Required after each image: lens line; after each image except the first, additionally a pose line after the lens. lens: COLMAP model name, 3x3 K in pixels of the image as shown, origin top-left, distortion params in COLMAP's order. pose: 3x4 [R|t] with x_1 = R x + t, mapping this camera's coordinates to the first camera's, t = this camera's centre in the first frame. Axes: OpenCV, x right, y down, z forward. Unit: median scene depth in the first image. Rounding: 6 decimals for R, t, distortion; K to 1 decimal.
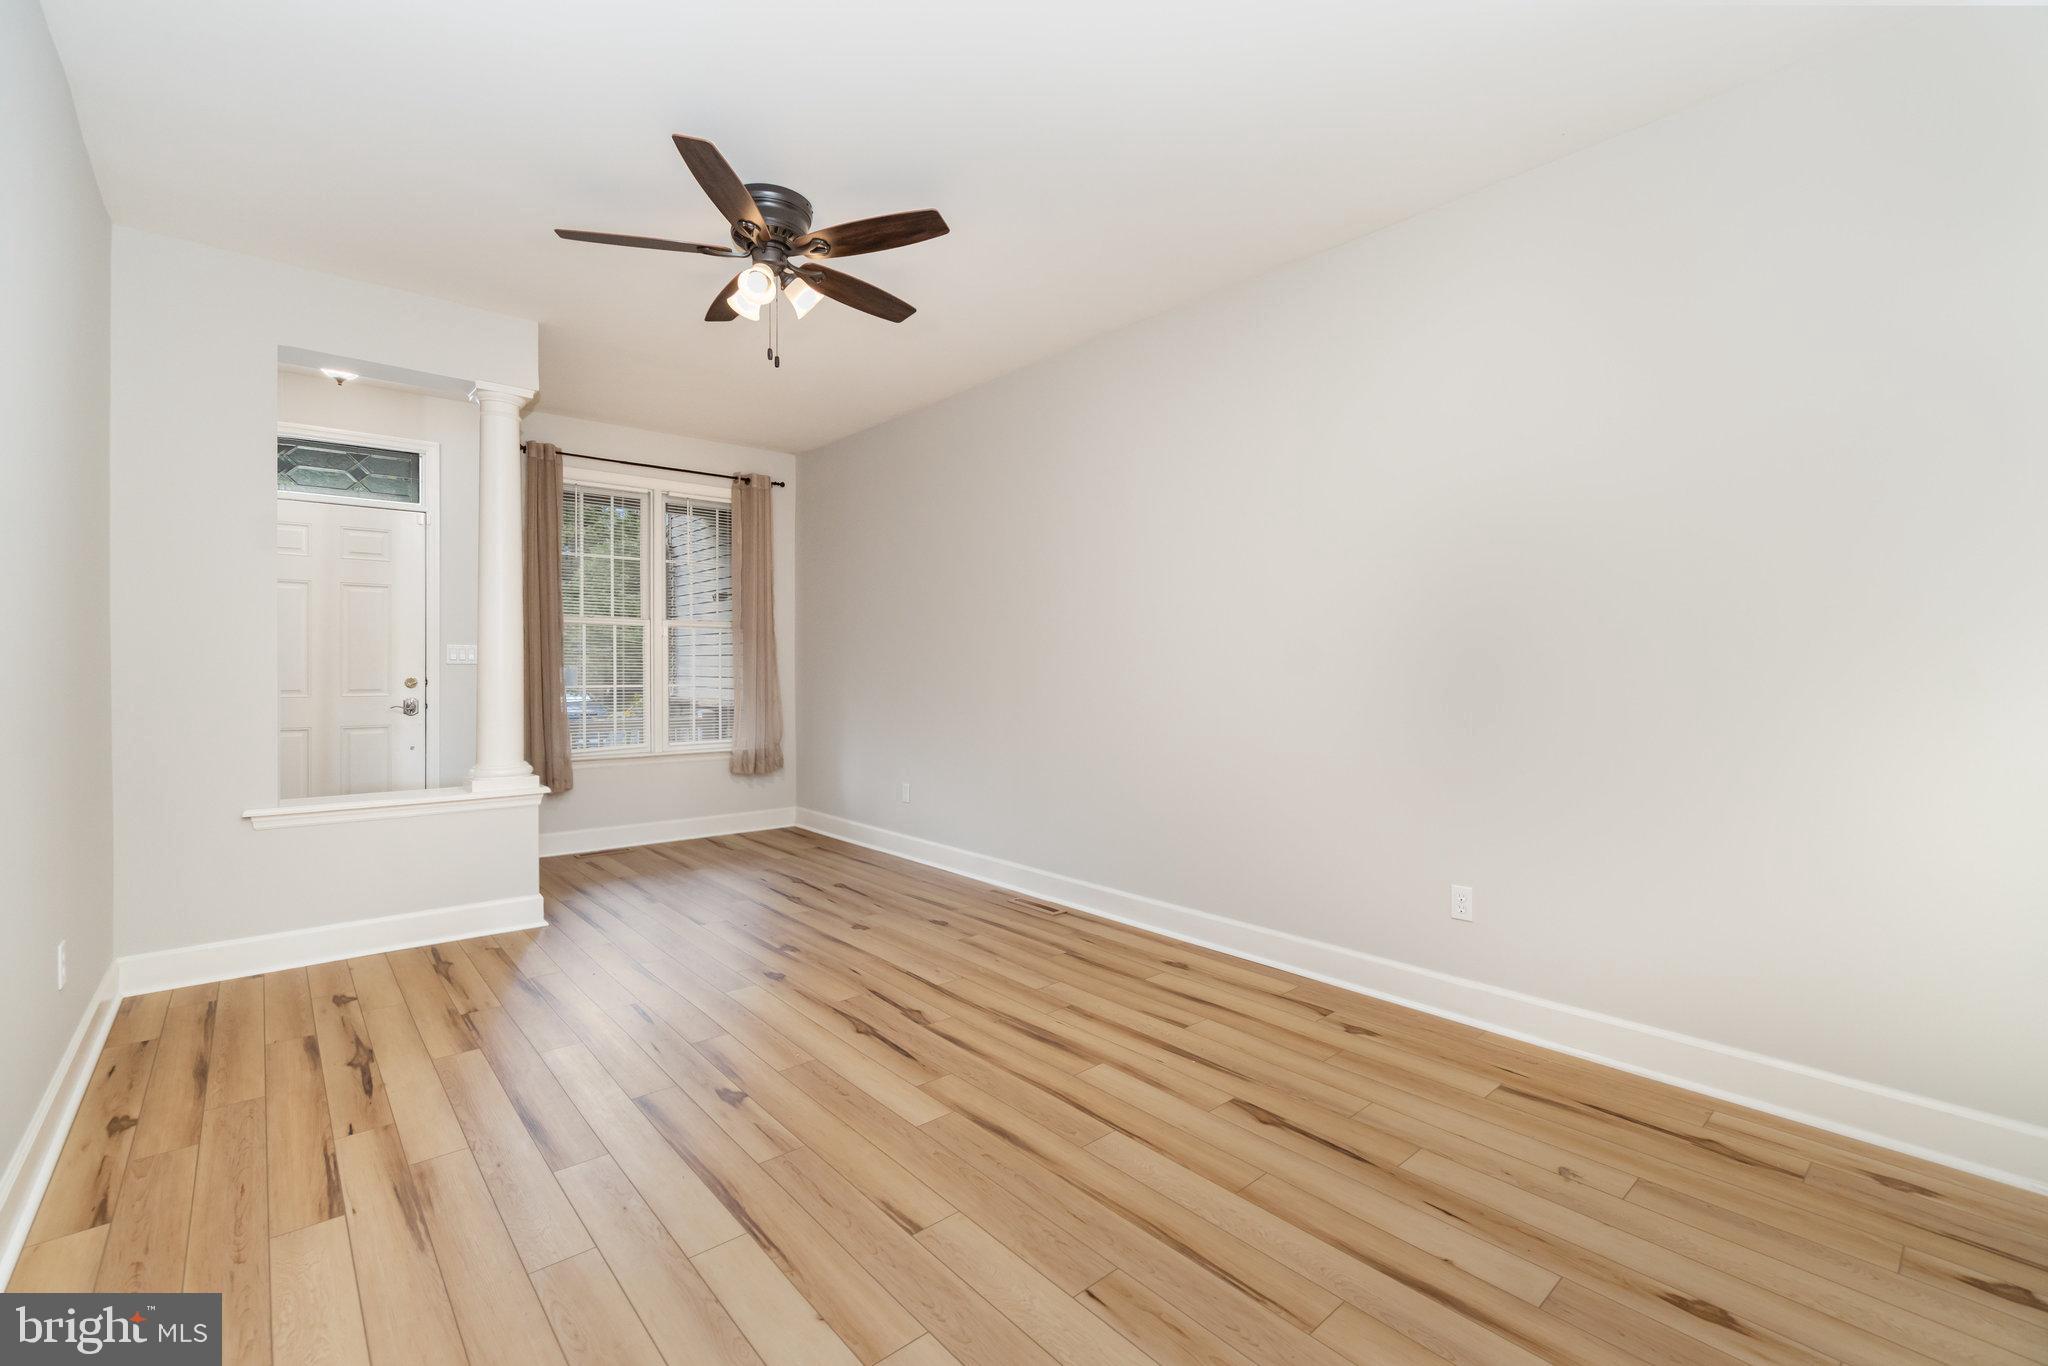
lens RADIAL K [[882.6, 0, 1025.2], [0, 882.6, 676.3], [0, 0, 1]] dist [-0.006342, 0.000827]
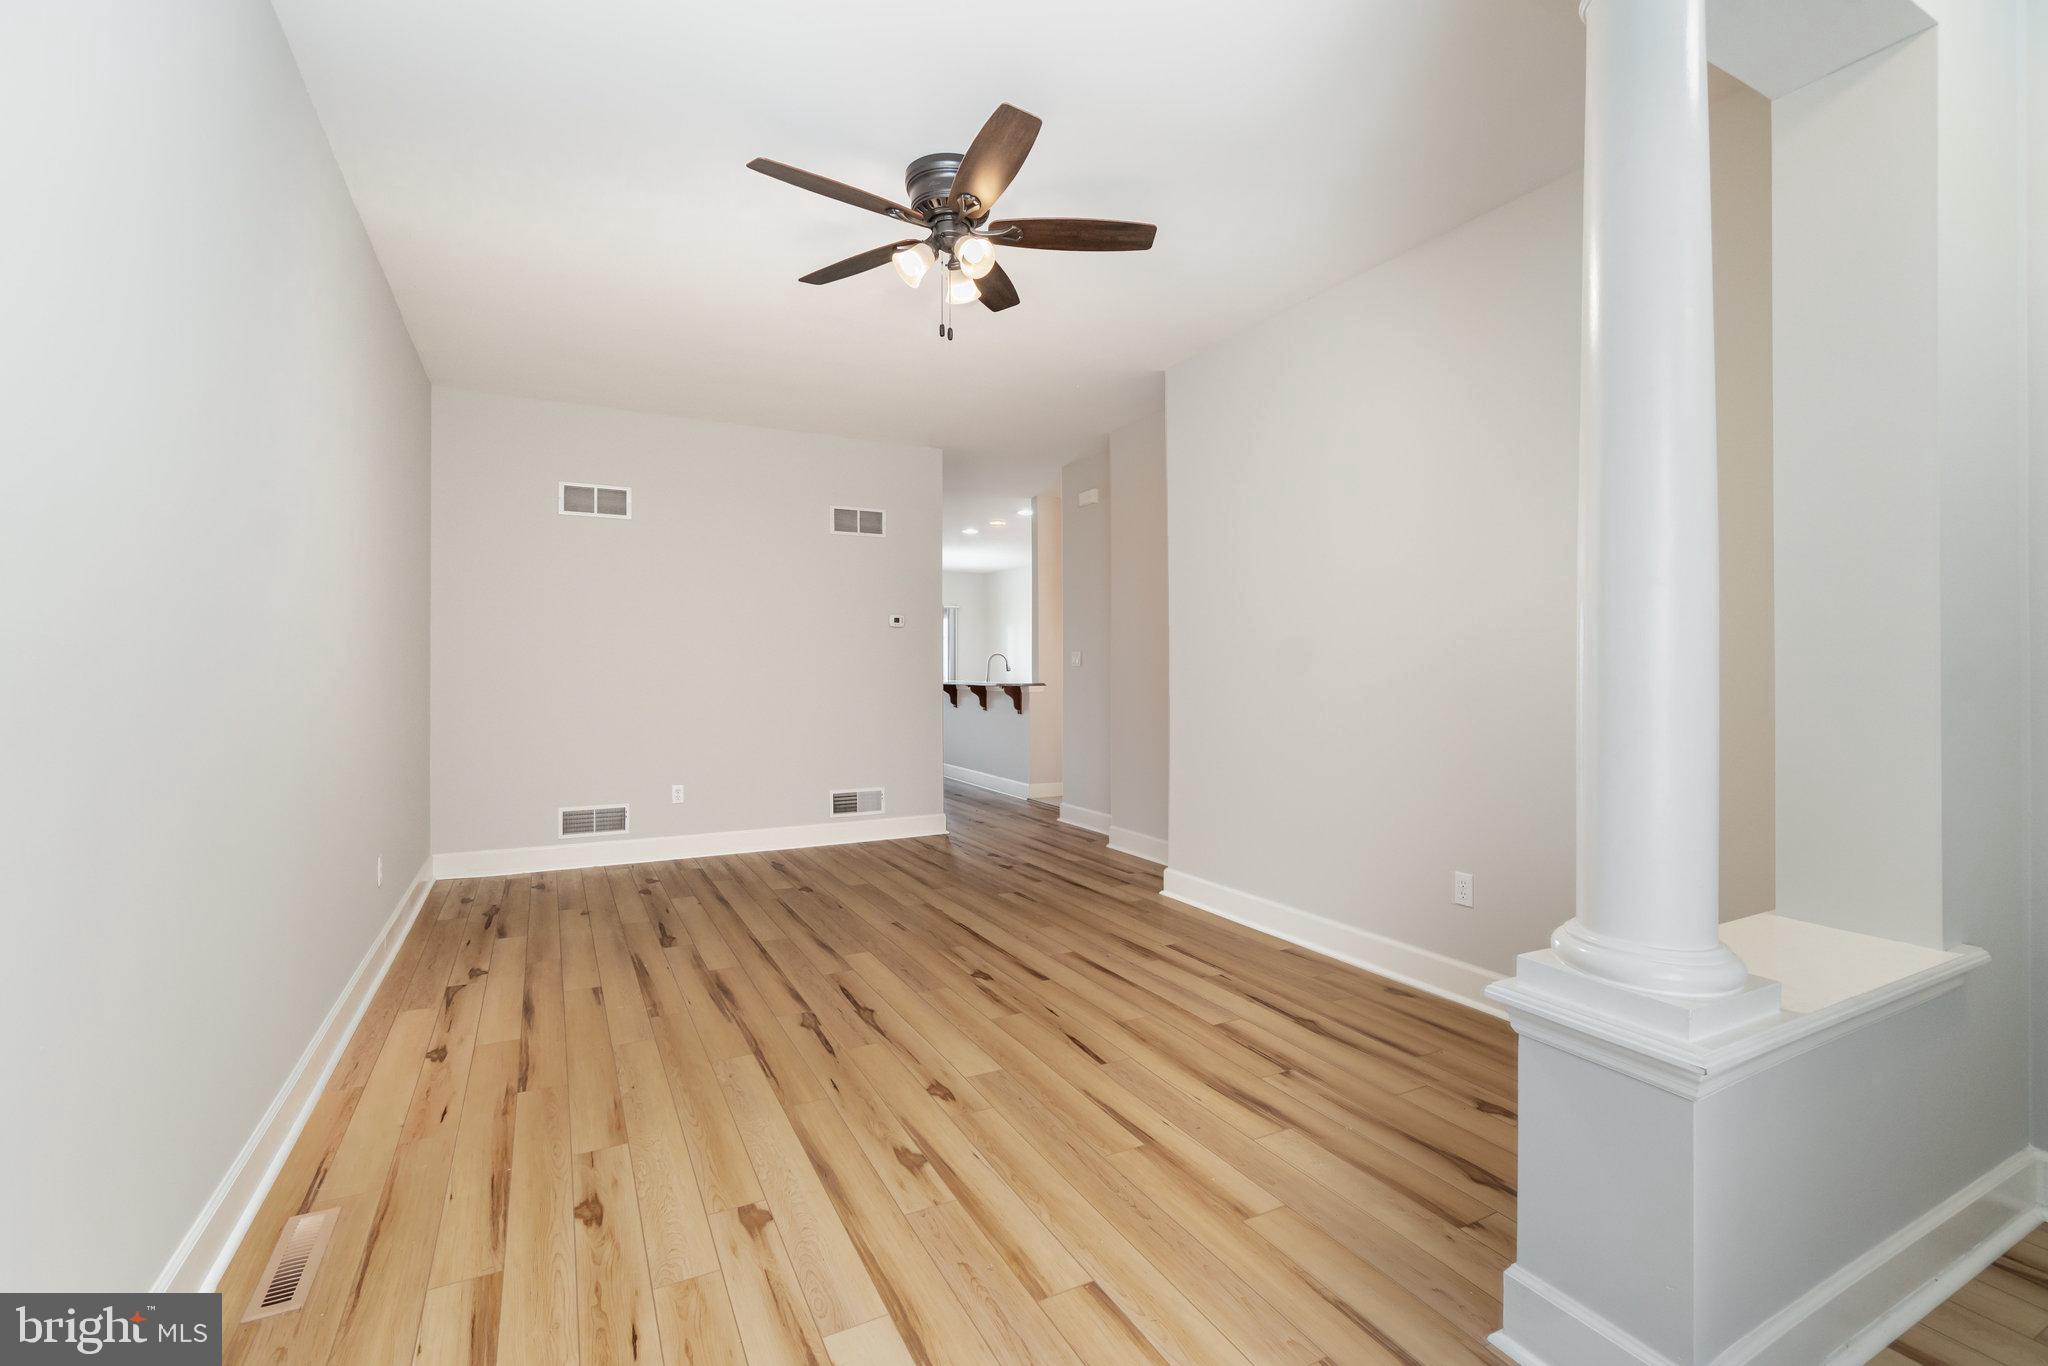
lens RADIAL K [[882.6, 0, 1021.5], [0, 882.6, 671.8], [0, 0, 1]] dist [-0.006342, 0.000827]
pose [[-0.973930, -0.003486, 0.226821, -0.634445], [-0.000587, 0.999917, 0.012846, -0.019091], [-0.226847, 0.012378, -0.973852, 2.090149]]
